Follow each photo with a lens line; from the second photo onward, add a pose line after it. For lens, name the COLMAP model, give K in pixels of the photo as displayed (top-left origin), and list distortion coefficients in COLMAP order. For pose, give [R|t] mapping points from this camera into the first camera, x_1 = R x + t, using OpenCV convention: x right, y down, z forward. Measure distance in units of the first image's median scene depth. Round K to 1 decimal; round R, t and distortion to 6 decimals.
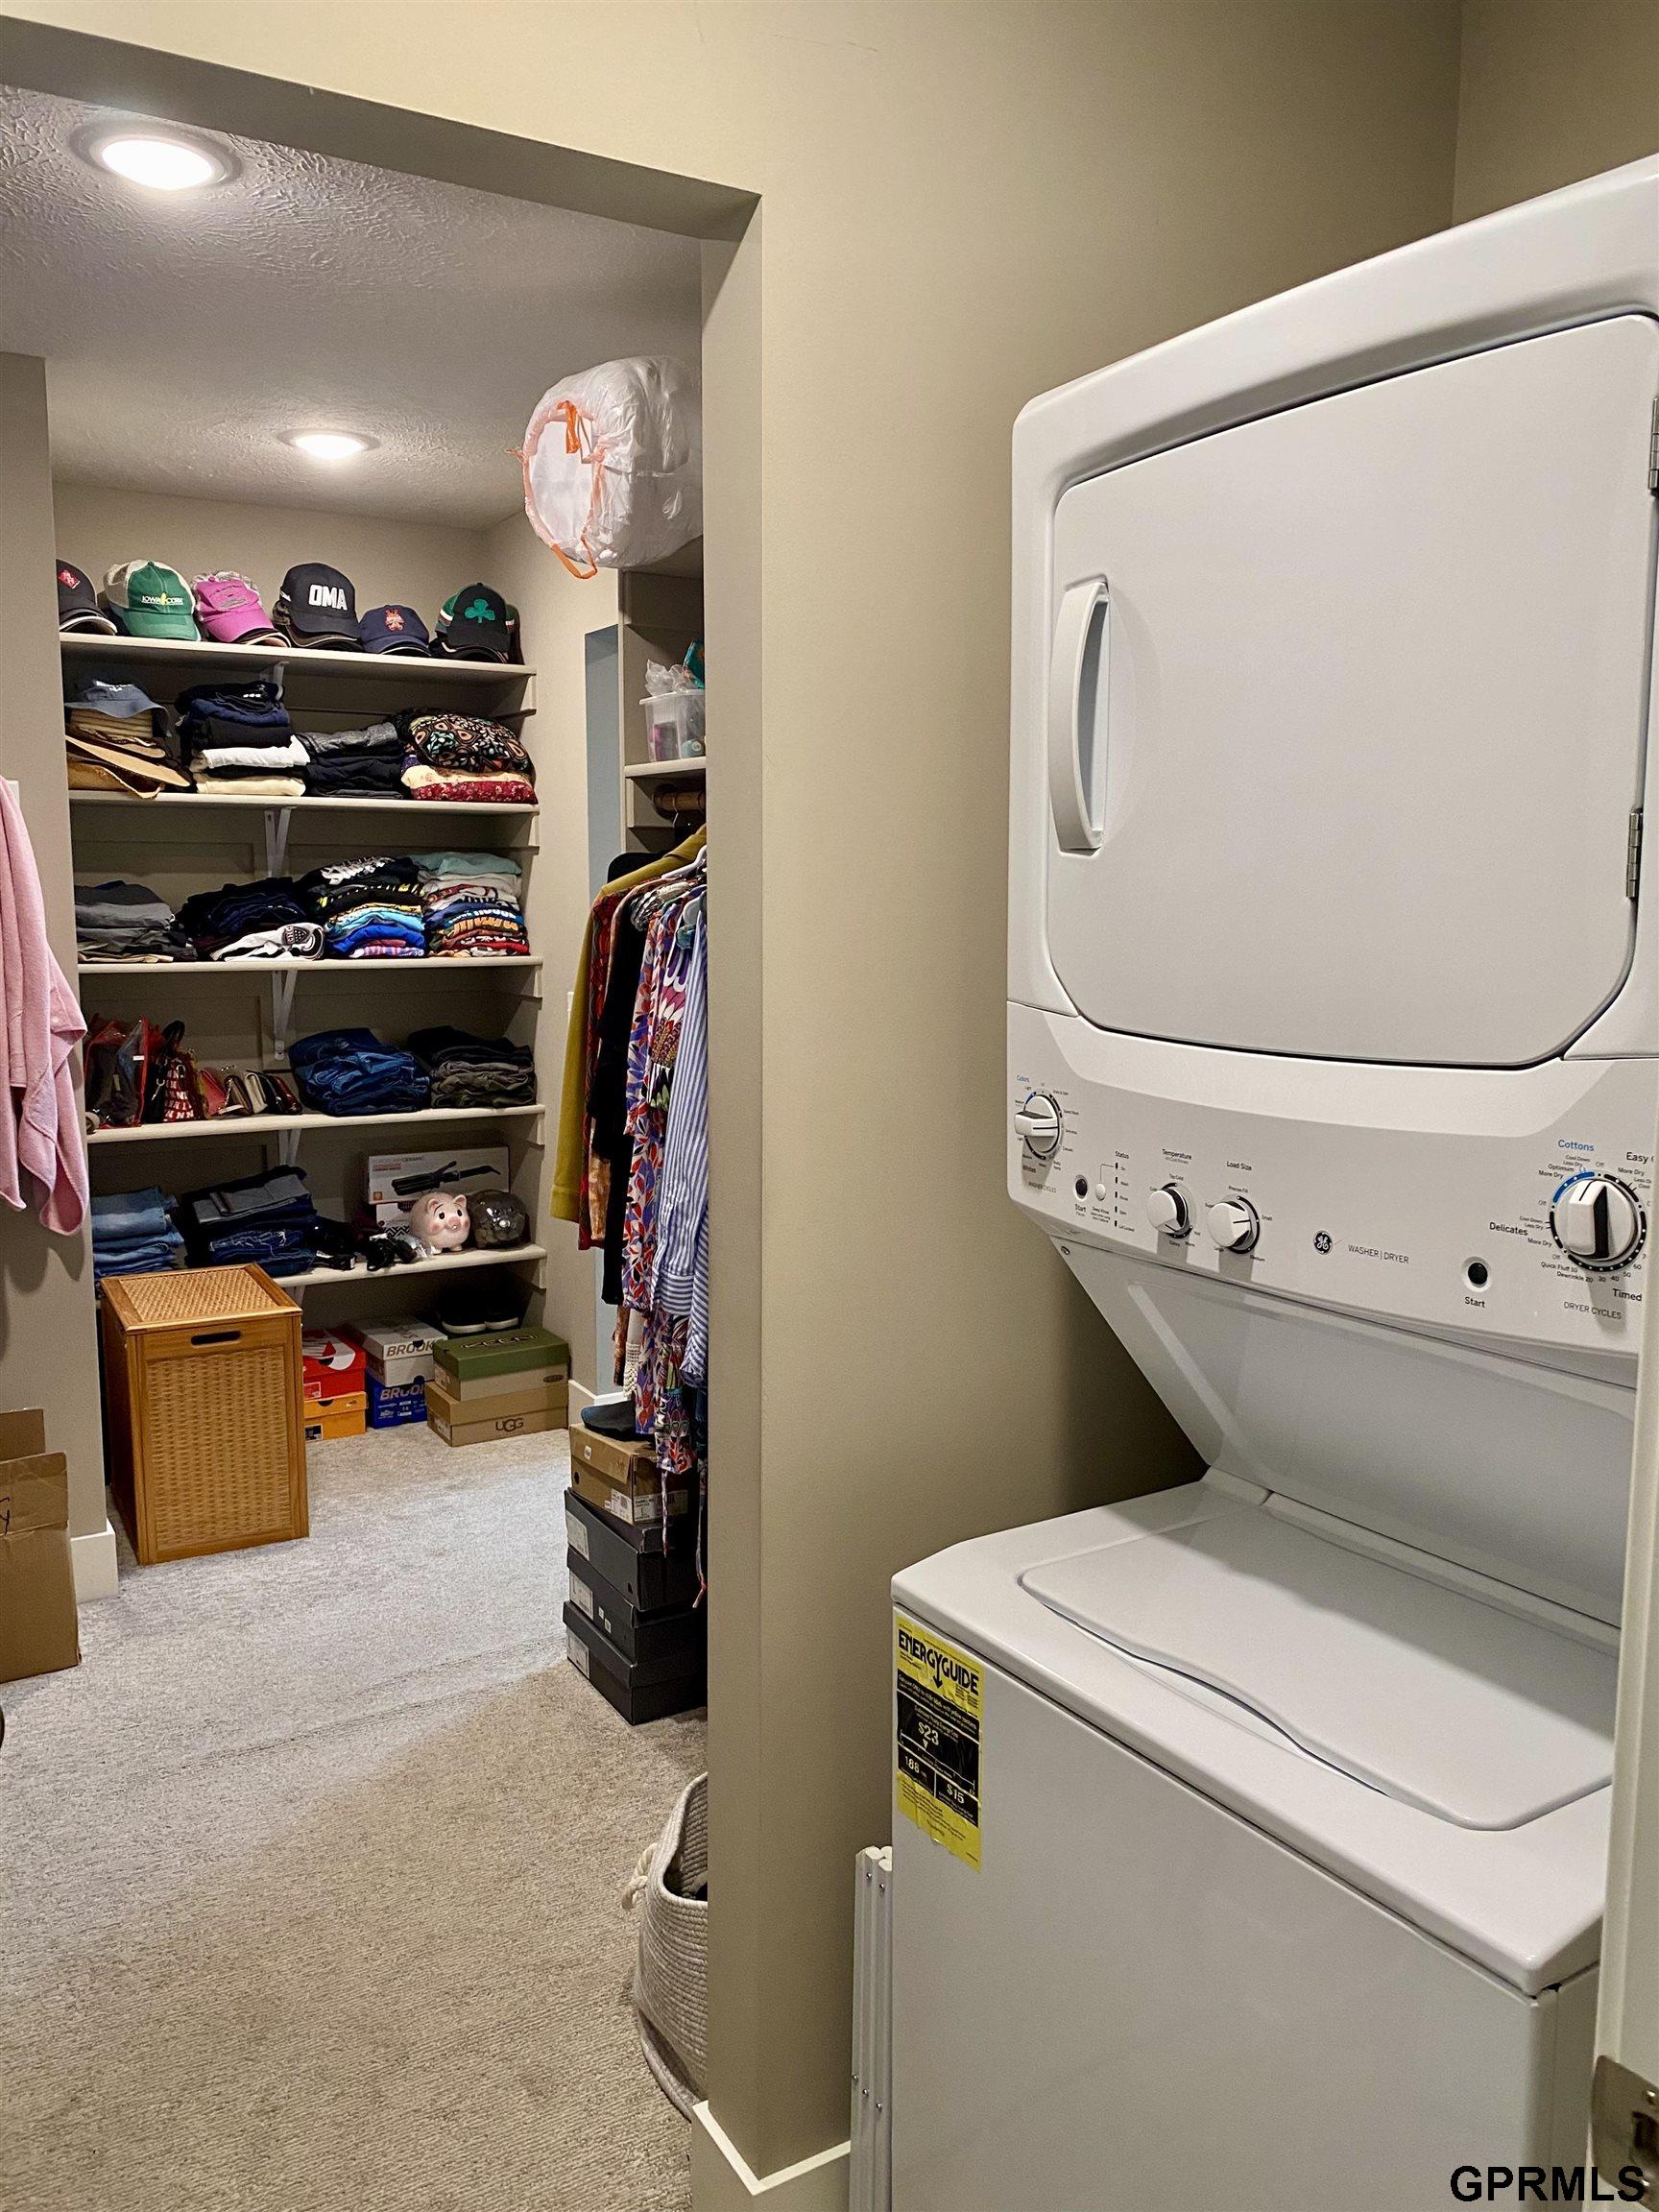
lens RADIAL K [[1699.4, 0, 825.1], [0, 1699.4, 1112.8], [0, 0, 1]] dist [0.115708, -0.263197]
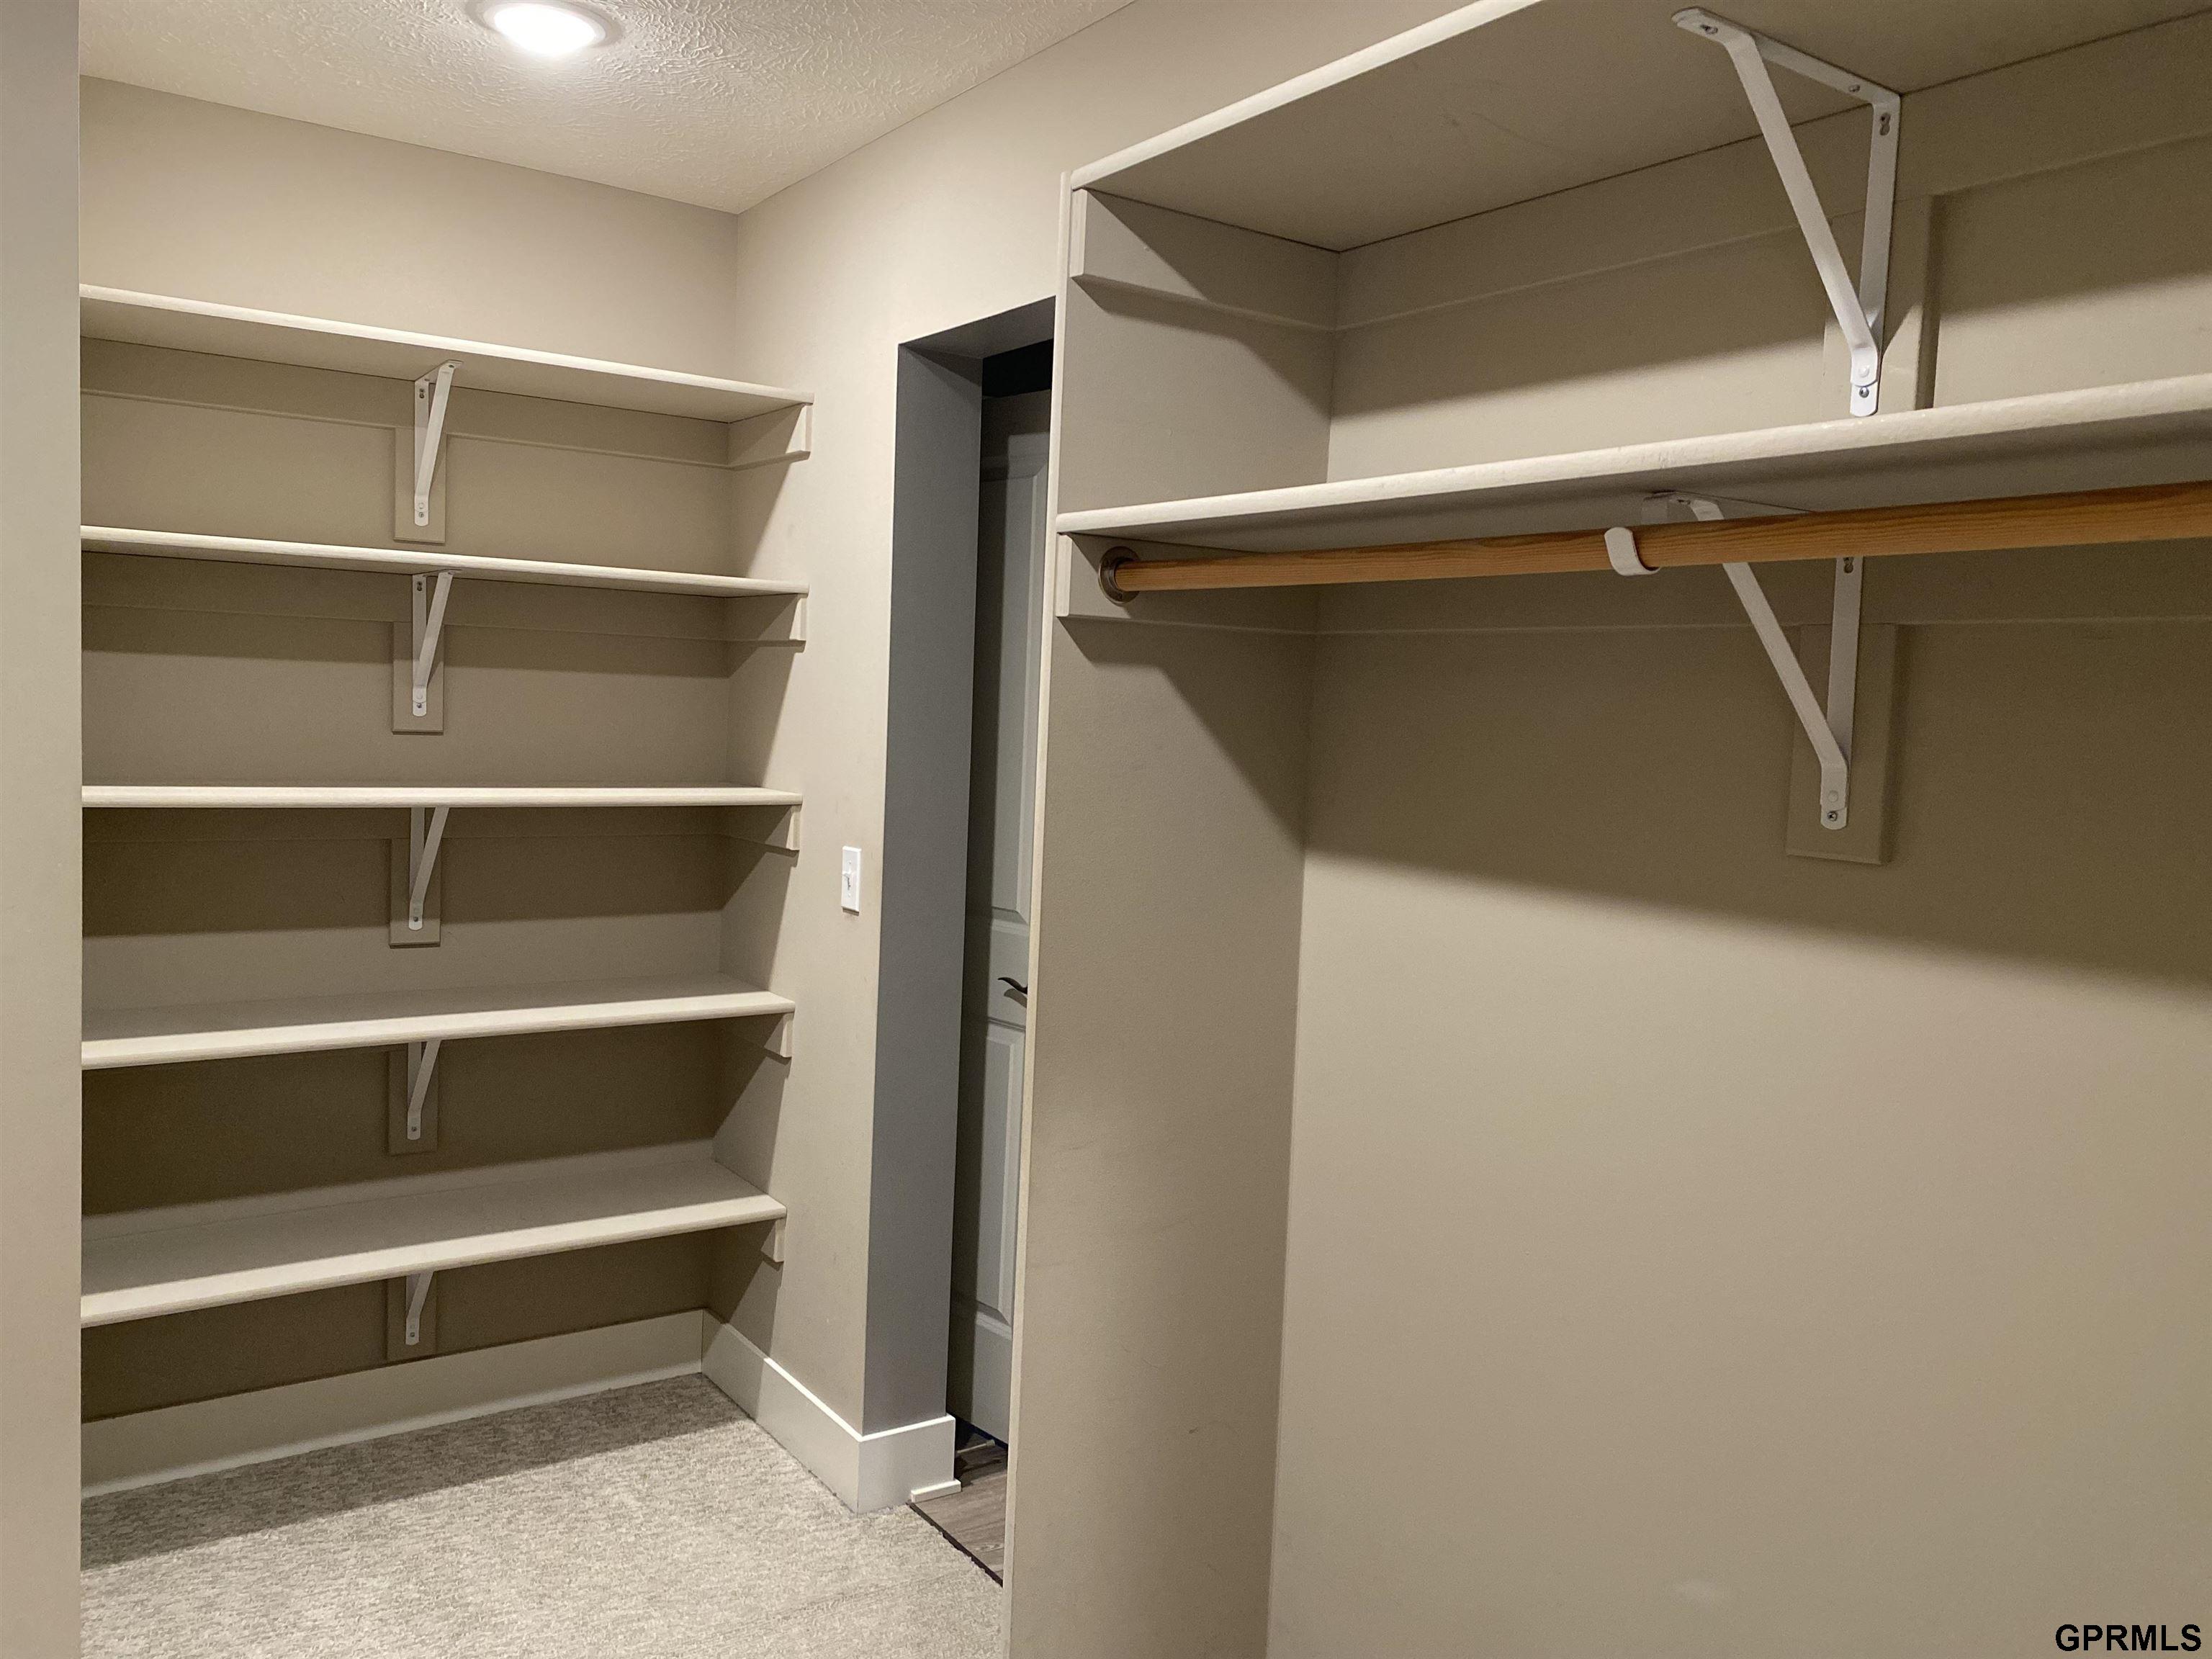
lens RADIAL K [[1695.9, 0, 1136.8], [0, 1695.9, 828.3], [0, 0, 1]] dist [0.054793, -0.111942]
pose [[0.994863, 0.029513, 0.096834, -0.101757], [-0.024443, 0.998288, -0.053129, -0.045753], [-0.098237, 0.050489, 0.993882, 0.299886]]
